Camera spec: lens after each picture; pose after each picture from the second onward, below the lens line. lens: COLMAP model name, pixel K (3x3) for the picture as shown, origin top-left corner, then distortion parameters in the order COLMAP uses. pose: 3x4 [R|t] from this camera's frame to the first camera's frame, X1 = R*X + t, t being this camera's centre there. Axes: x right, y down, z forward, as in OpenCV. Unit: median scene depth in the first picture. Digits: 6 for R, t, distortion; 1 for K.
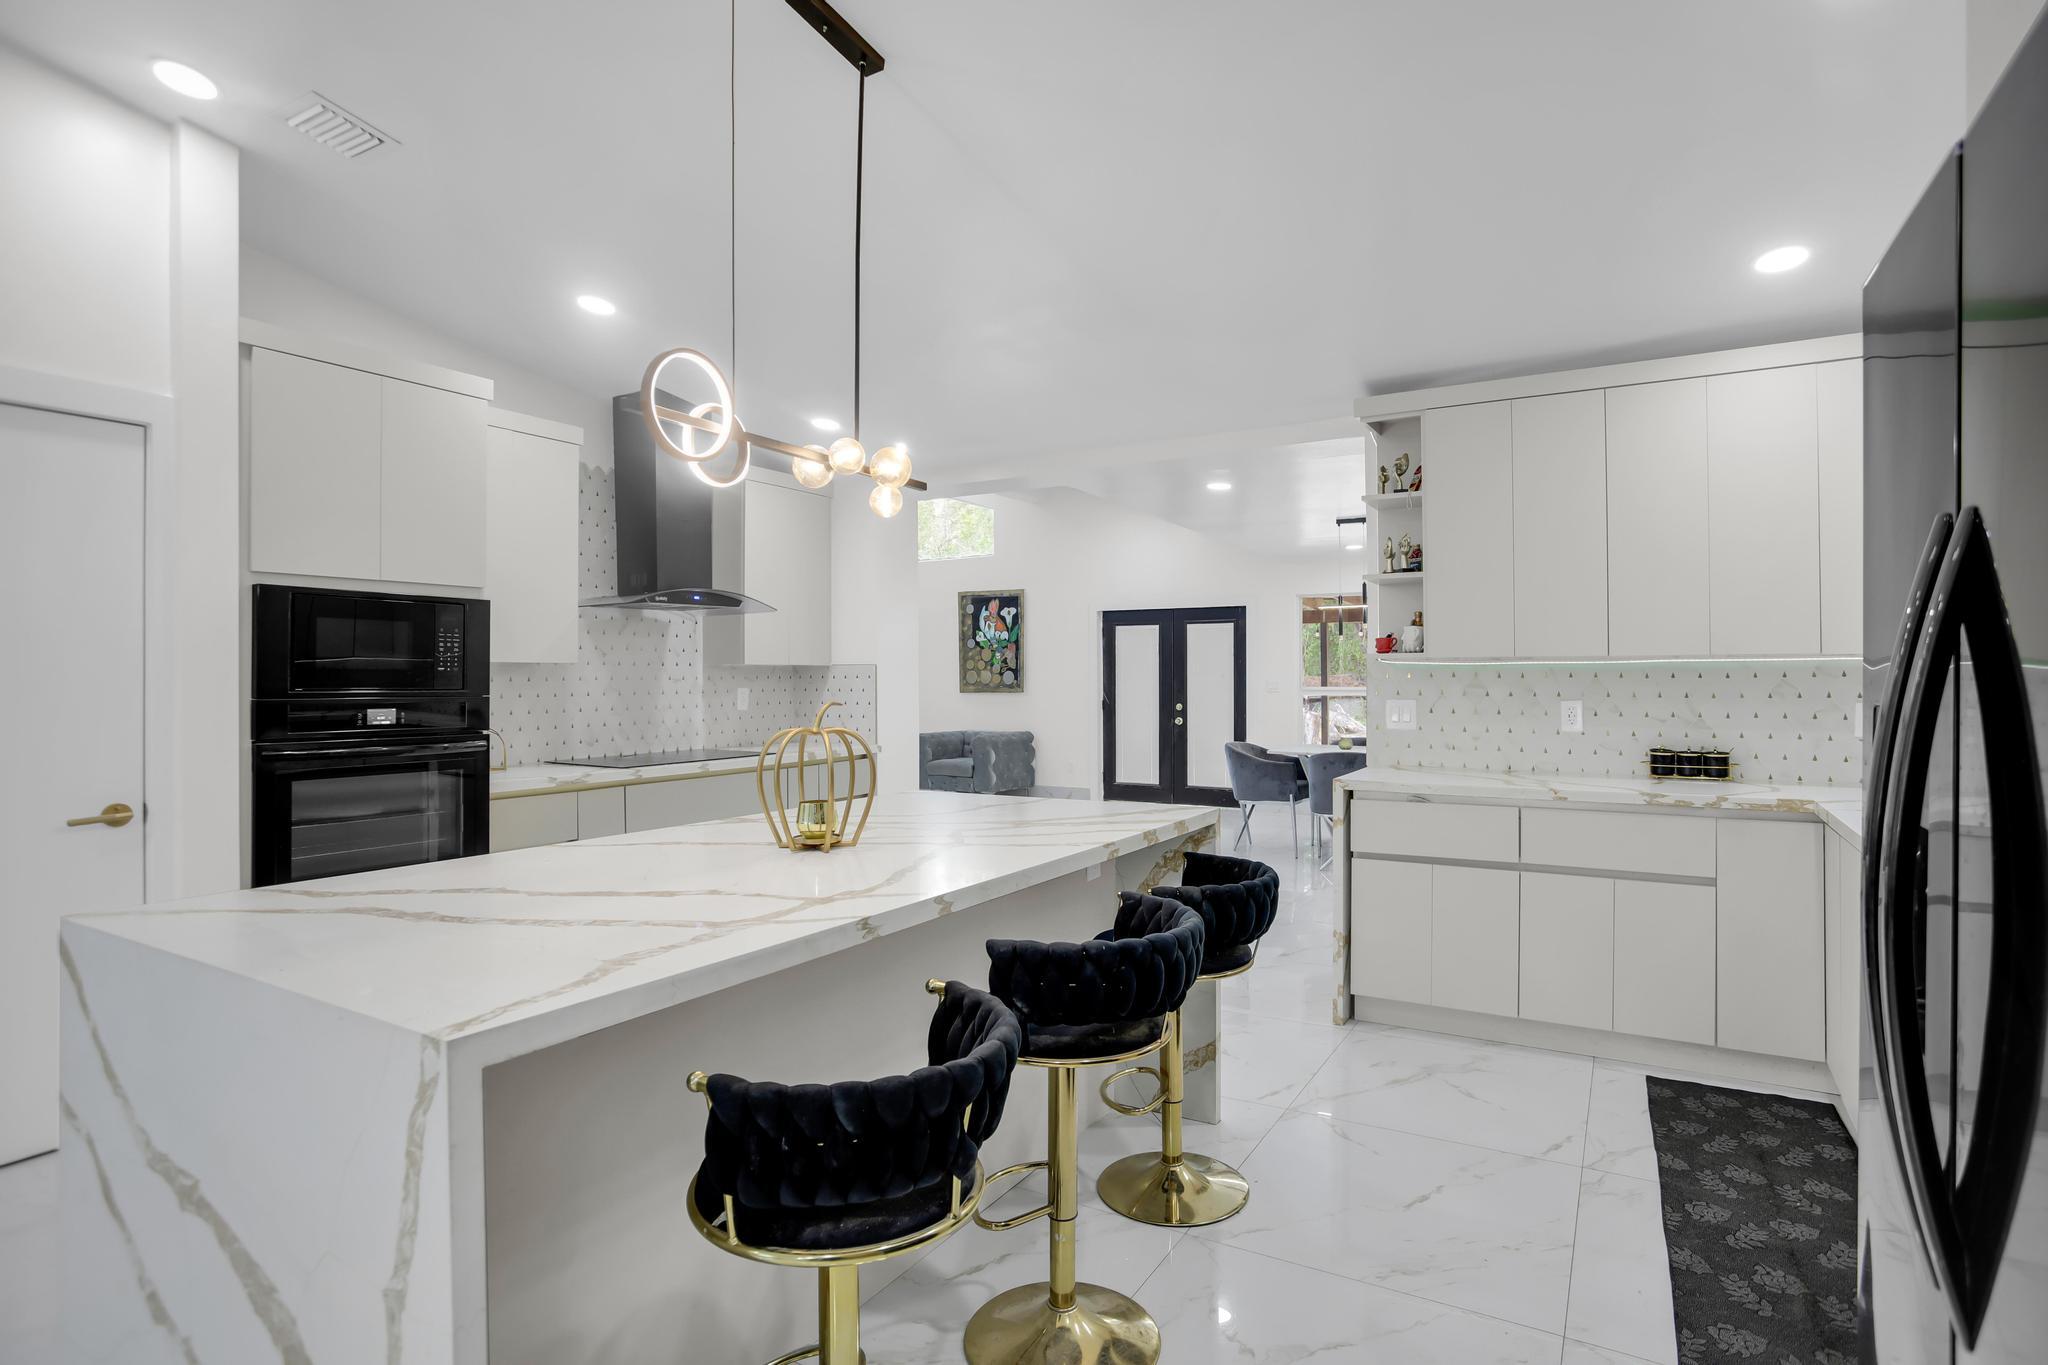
lens RADIAL K [[1036.5, 0, 1028.4], [0, 1036.5, 673.8], [0, 0, 1]] dist [-0.055829, 0.024702]
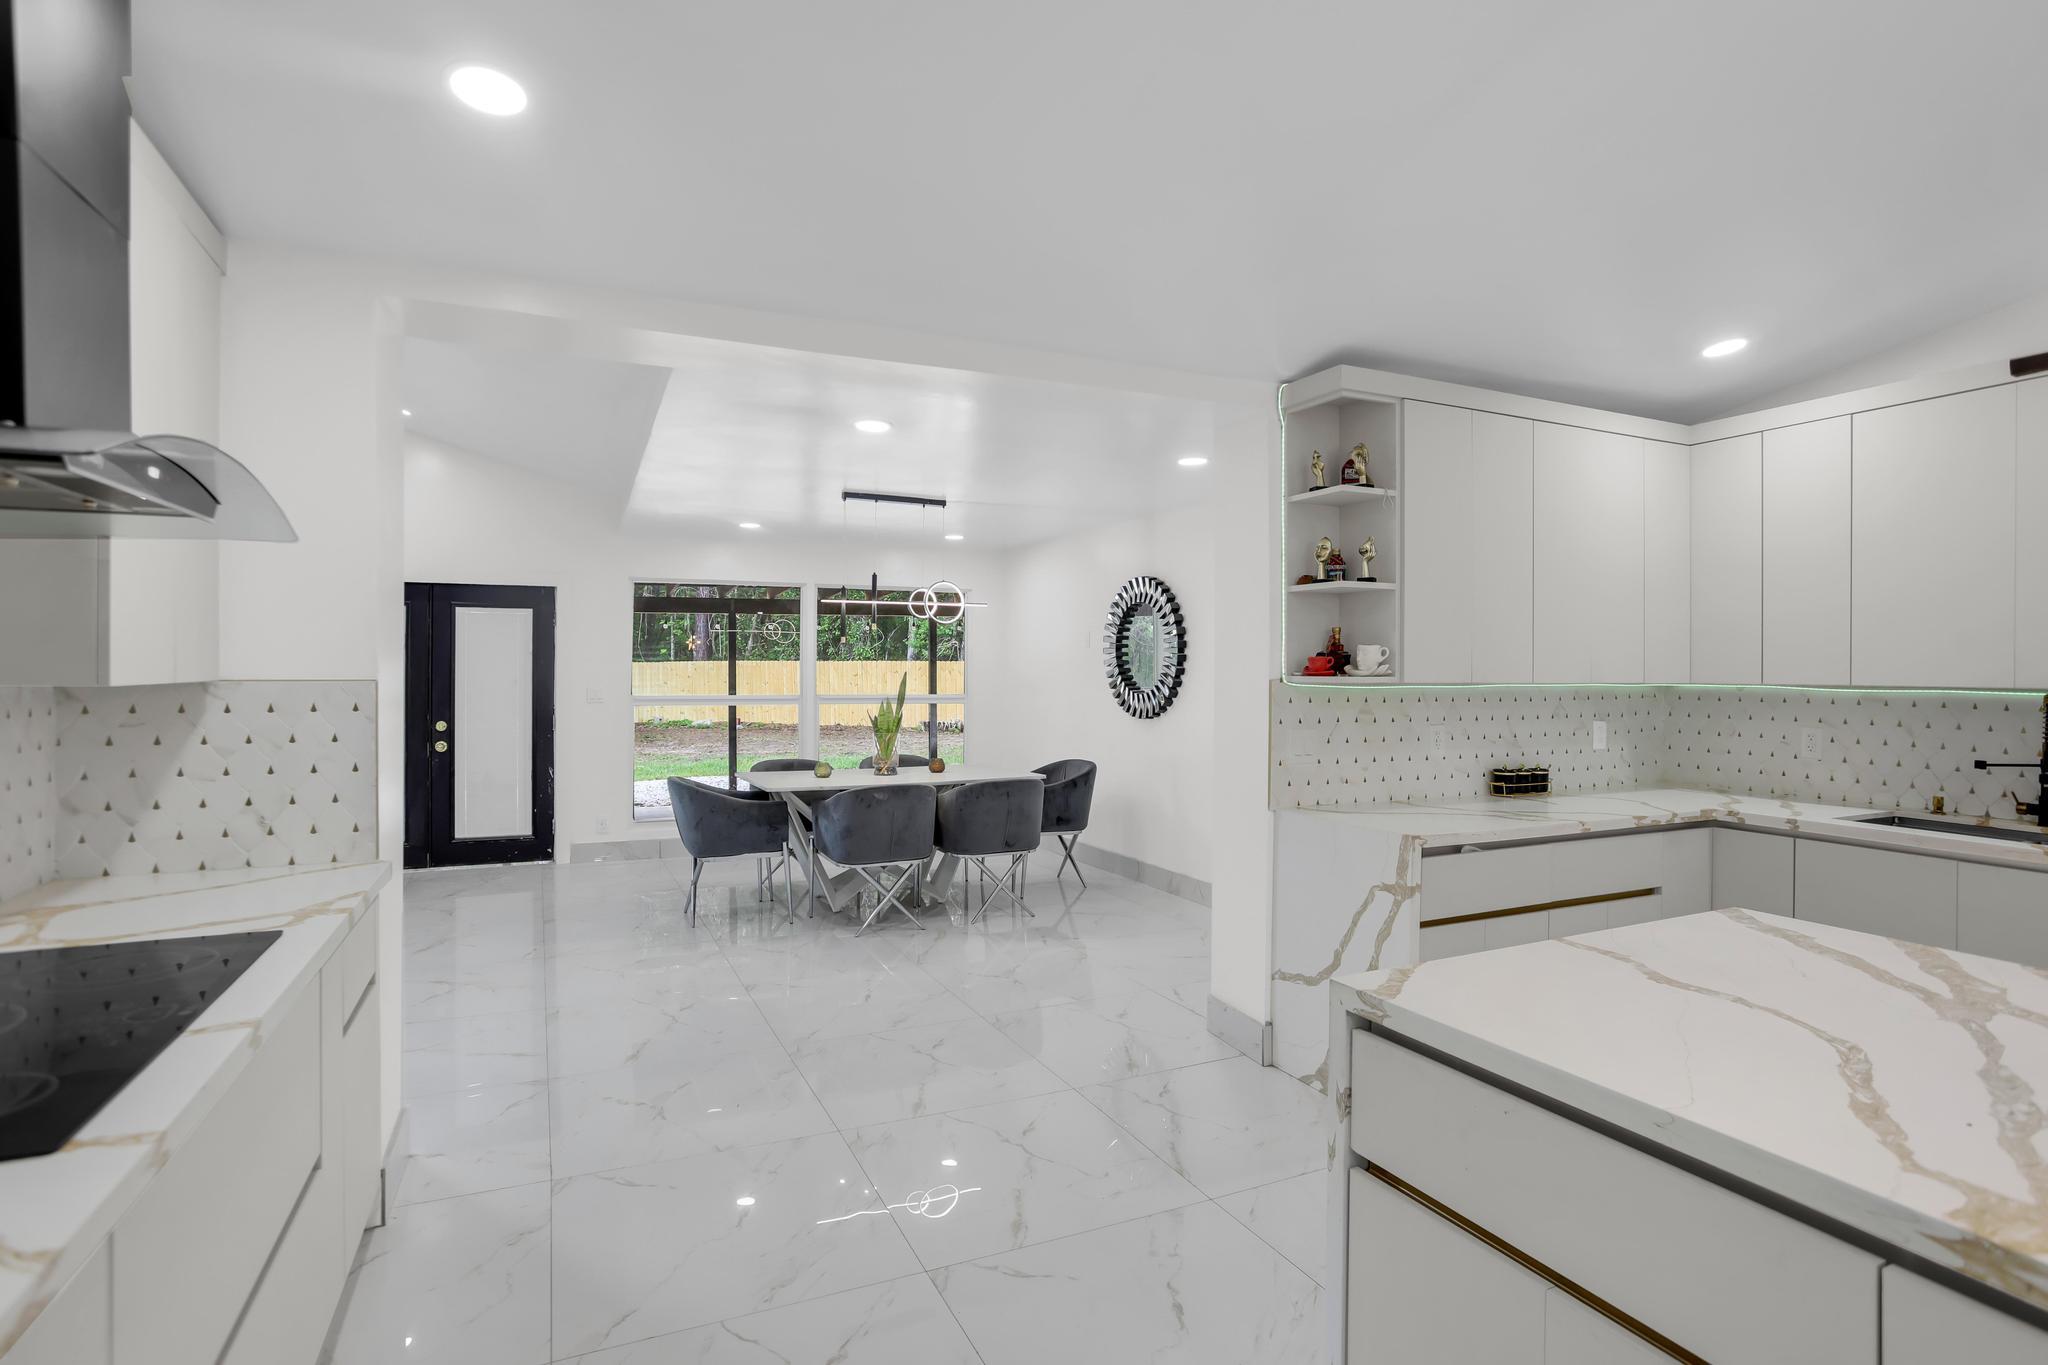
lens RADIAL K [[1036.5, 0, 1019.7], [0, 1036.5, 676.6], [0, 0, 1]] dist [-0.055829, 0.024702]
pose [[0.567102, -0.000406, 0.823647, -0.485906], [-0.008765, 0.999940, 0.006528, -0.022320], [-0.823601, -0.010921, 0.567065, 0.736278]]
